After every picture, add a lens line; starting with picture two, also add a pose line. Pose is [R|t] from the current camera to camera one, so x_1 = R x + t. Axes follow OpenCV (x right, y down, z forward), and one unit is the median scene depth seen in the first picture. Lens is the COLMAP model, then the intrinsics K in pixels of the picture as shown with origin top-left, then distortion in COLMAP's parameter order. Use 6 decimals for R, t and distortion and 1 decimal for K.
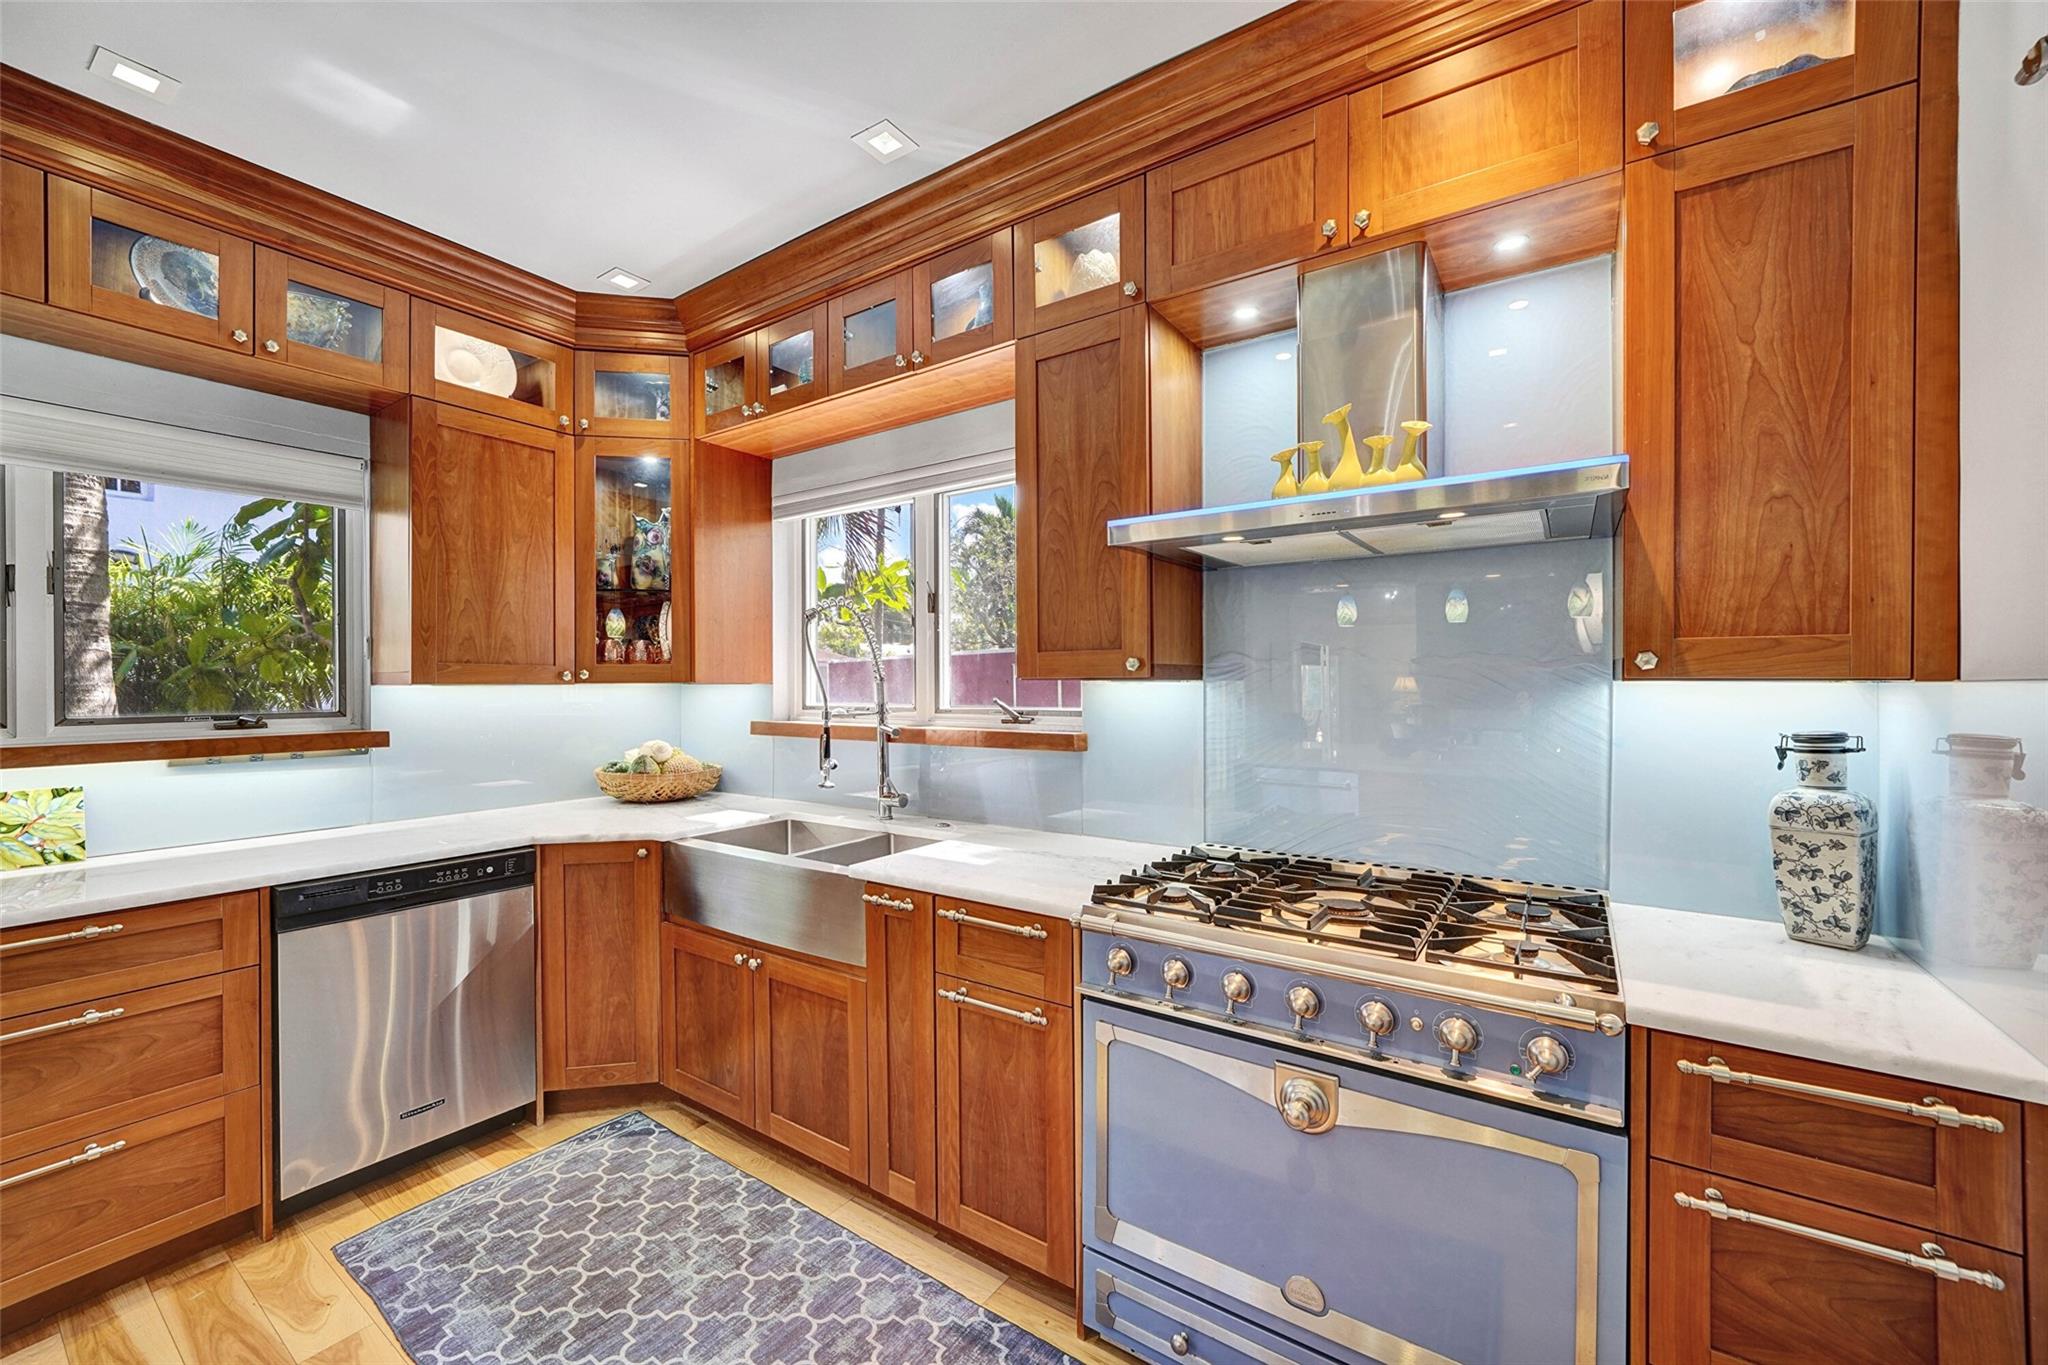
lens RADIAL K [[807.9, 0, 1024.9], [0, 807.9, 683.3], [0, 0, 1]] dist [-0.008780, 0.002971]
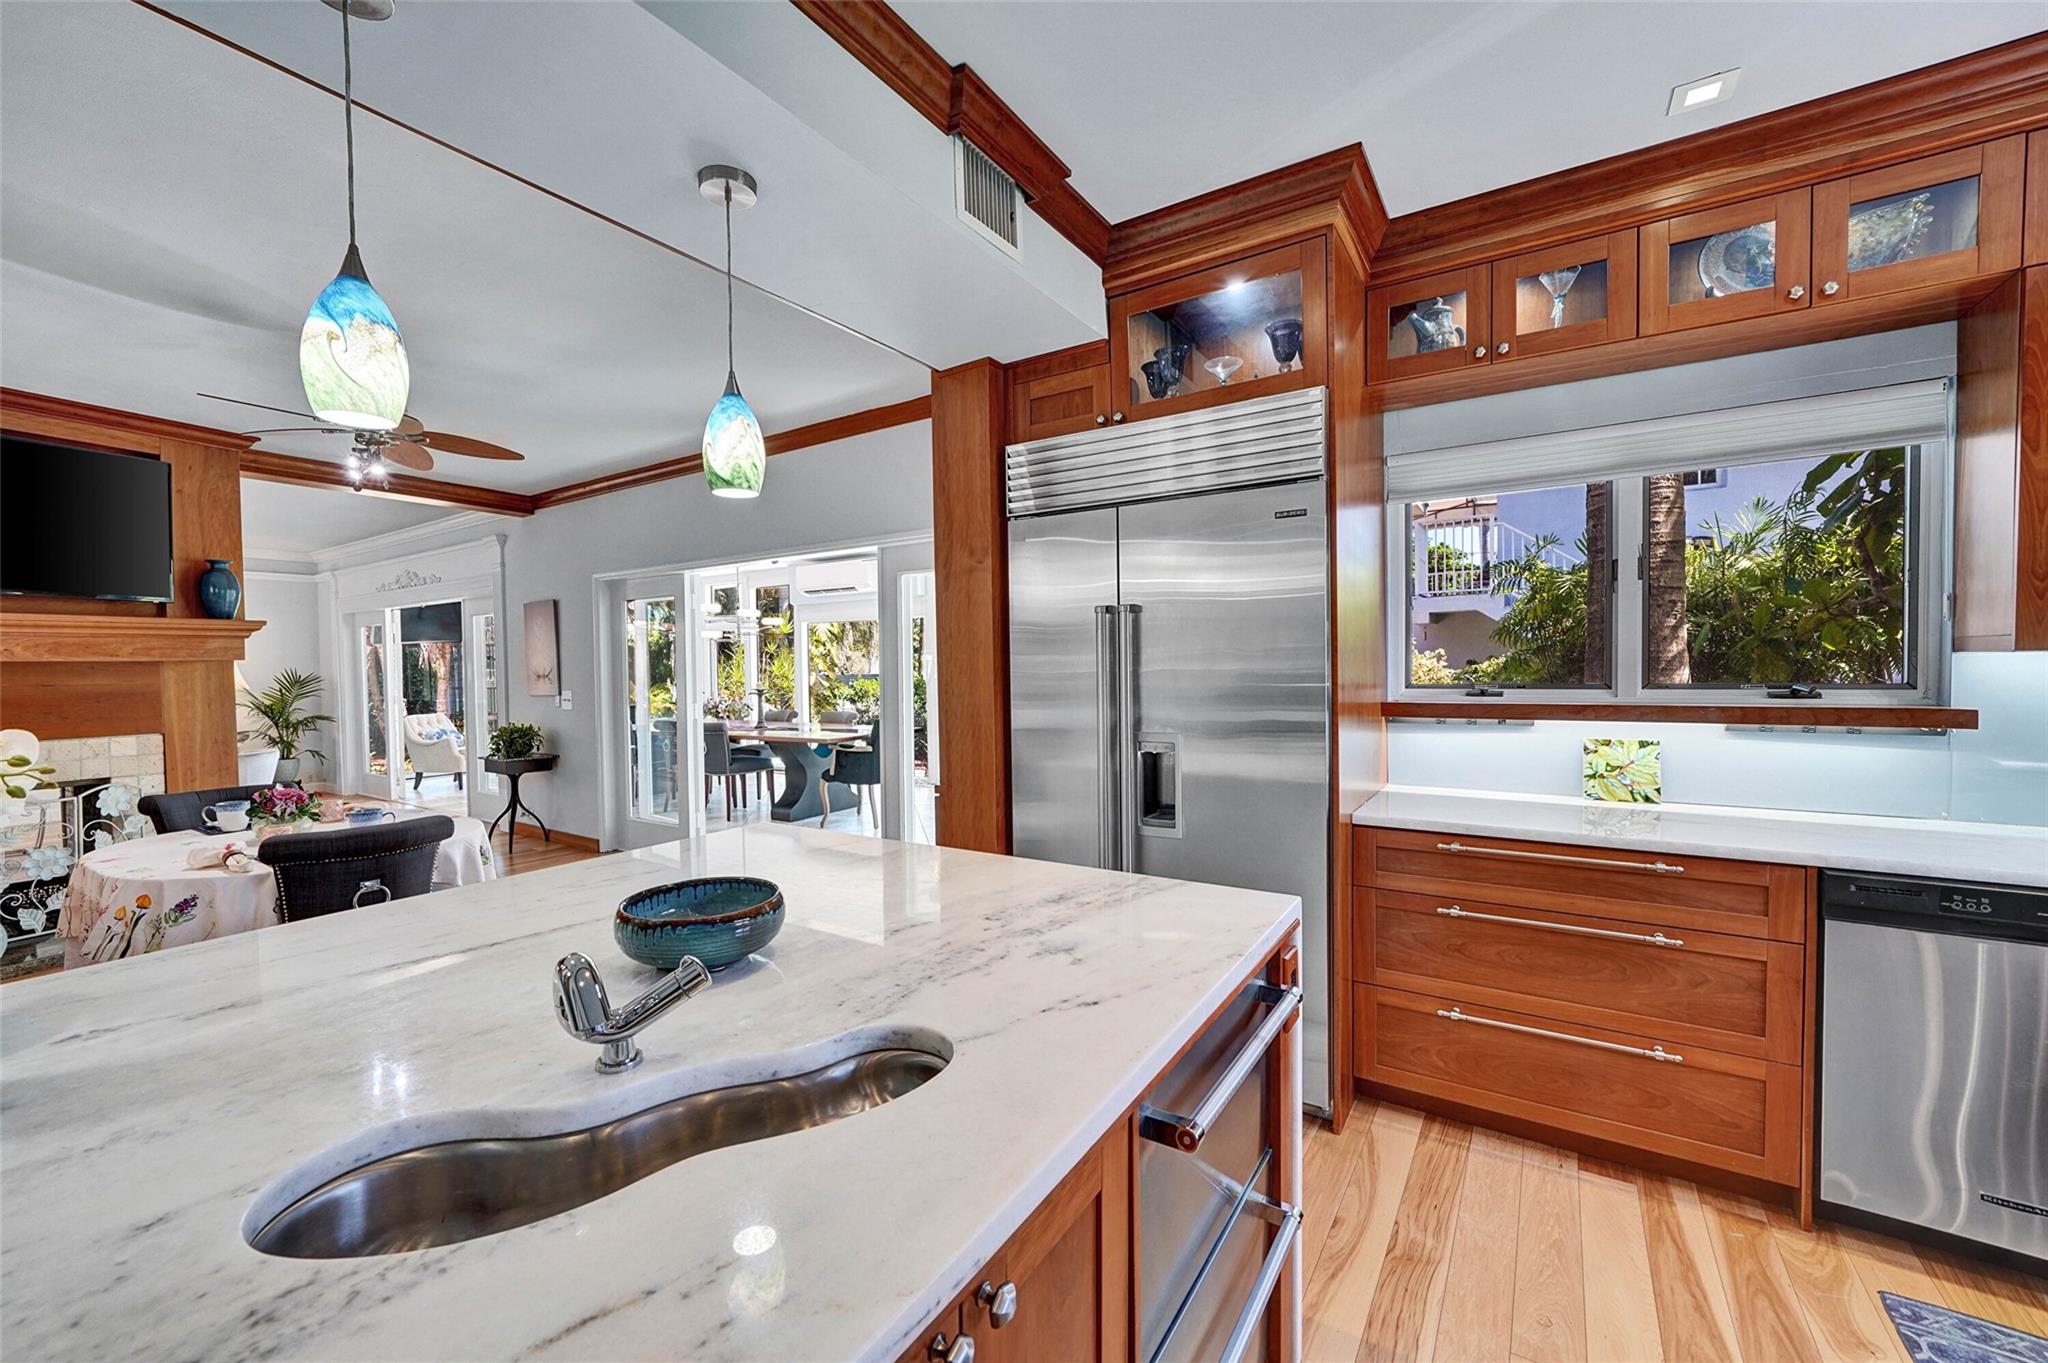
lens RADIAL K [[803.0, 0, 1024.9], [0, 803.0, 683.9], [0, 0, 1]] dist [-0.010525, 0.003255]
pose [[0.021167, 0.027959, -0.999385, -0.025824], [0.011544, 0.999535, 0.028208, 0.000948], [0.999709, -0.012134, 0.020835, 0.045645]]
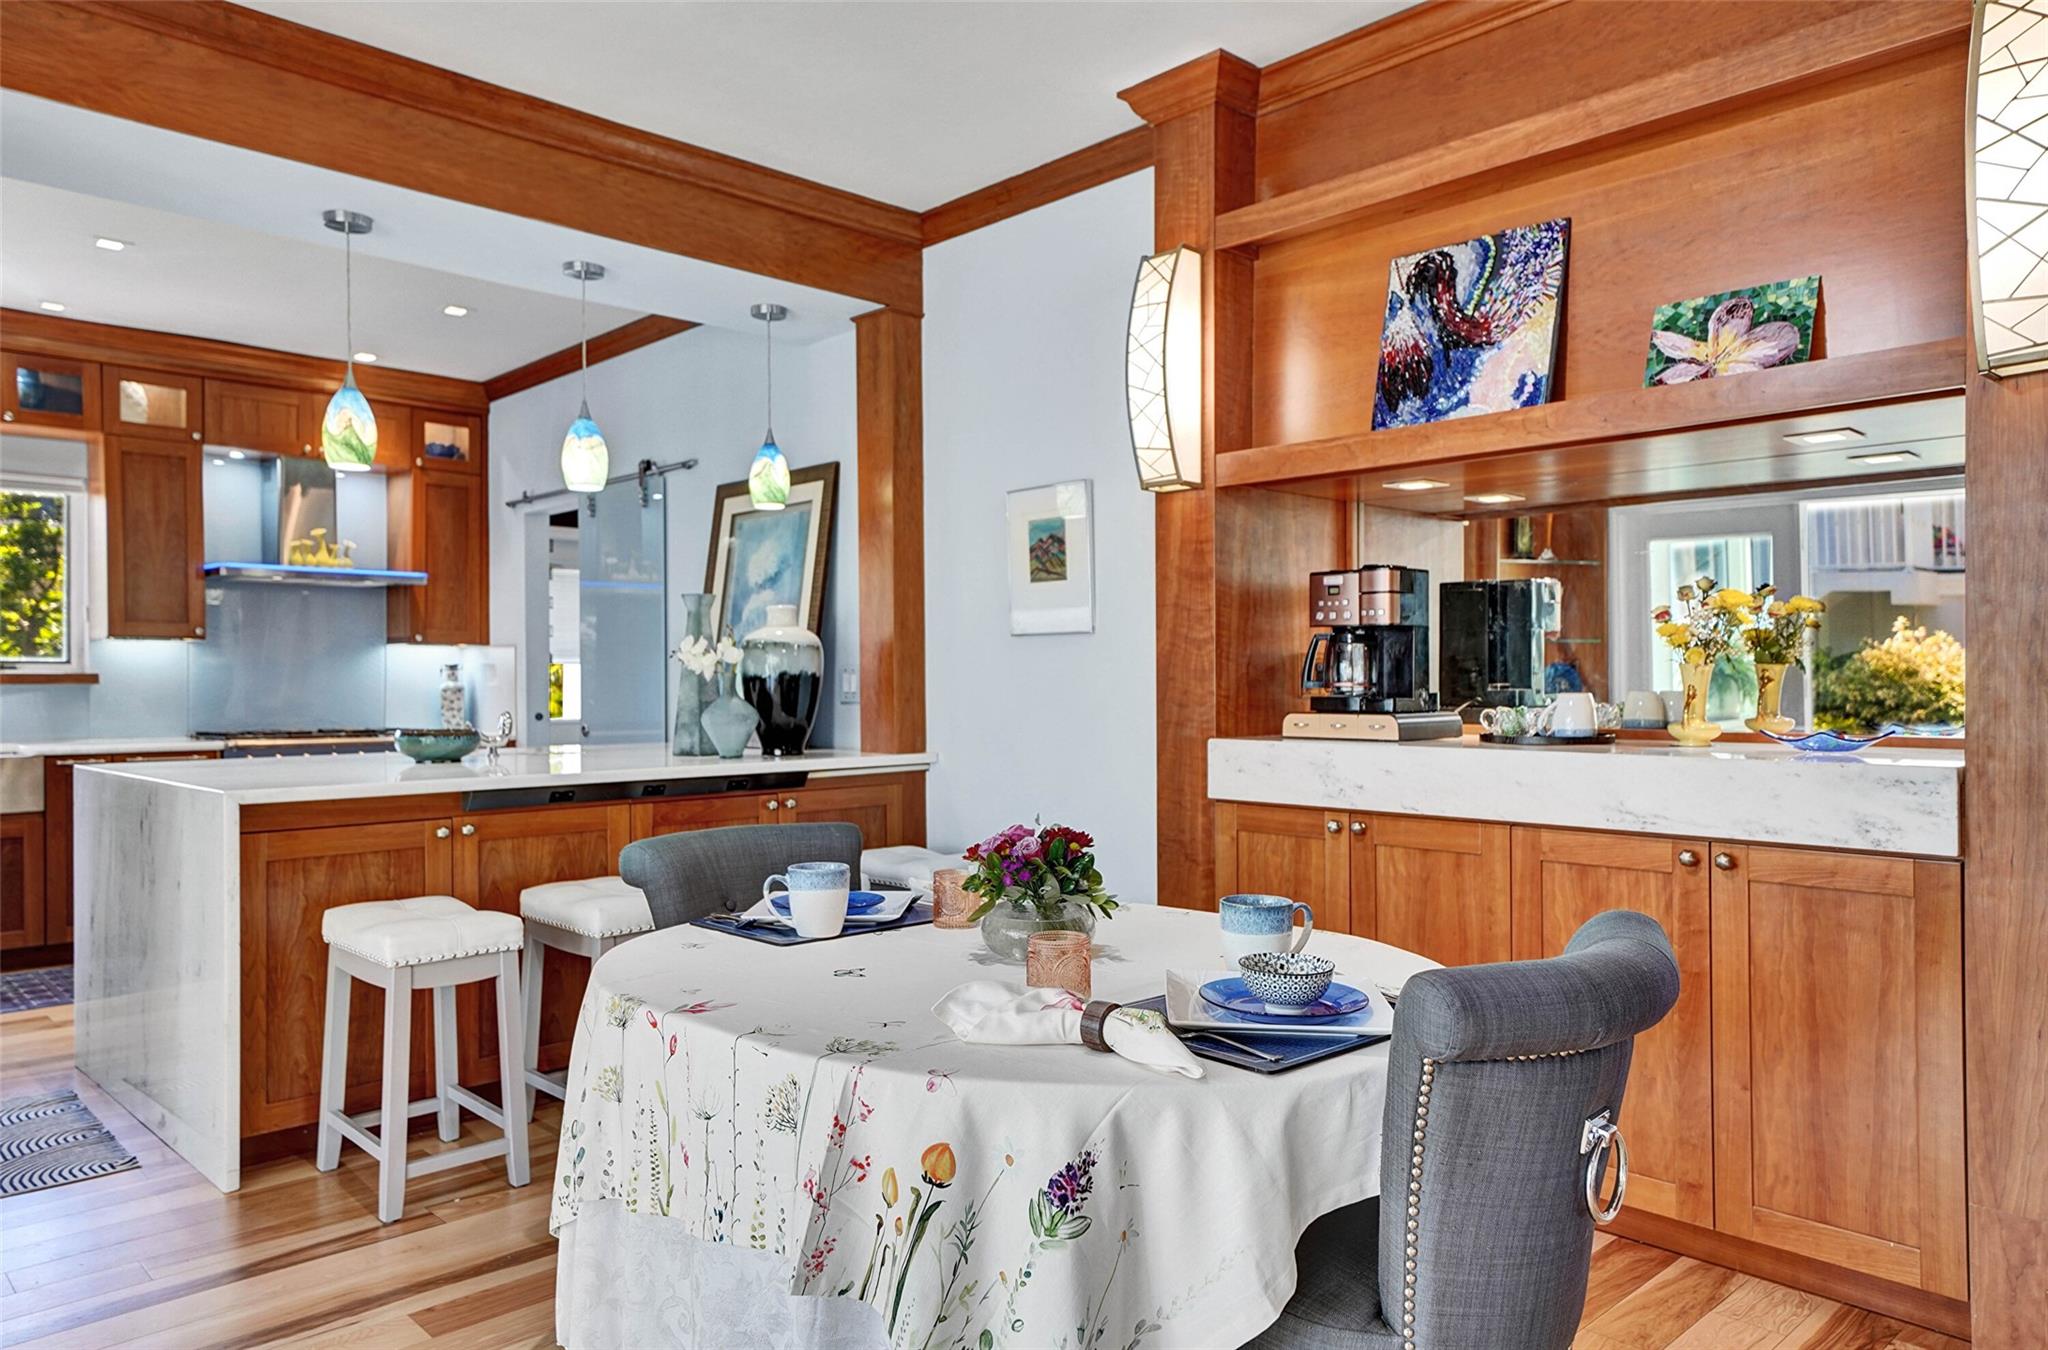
lens RADIAL K [[1364.5, 0, 1031.7], [0, 1364.5, 677.7], [0, 0, 1]] dist [0.026959, 0.002837]
pose [[0.198495, 0.007197, 0.980075, -2.374933], [0.005176, 0.999951, -0.008391, 0.110925], [-0.980088, 0.006739, 0.198448, -1.411886]]
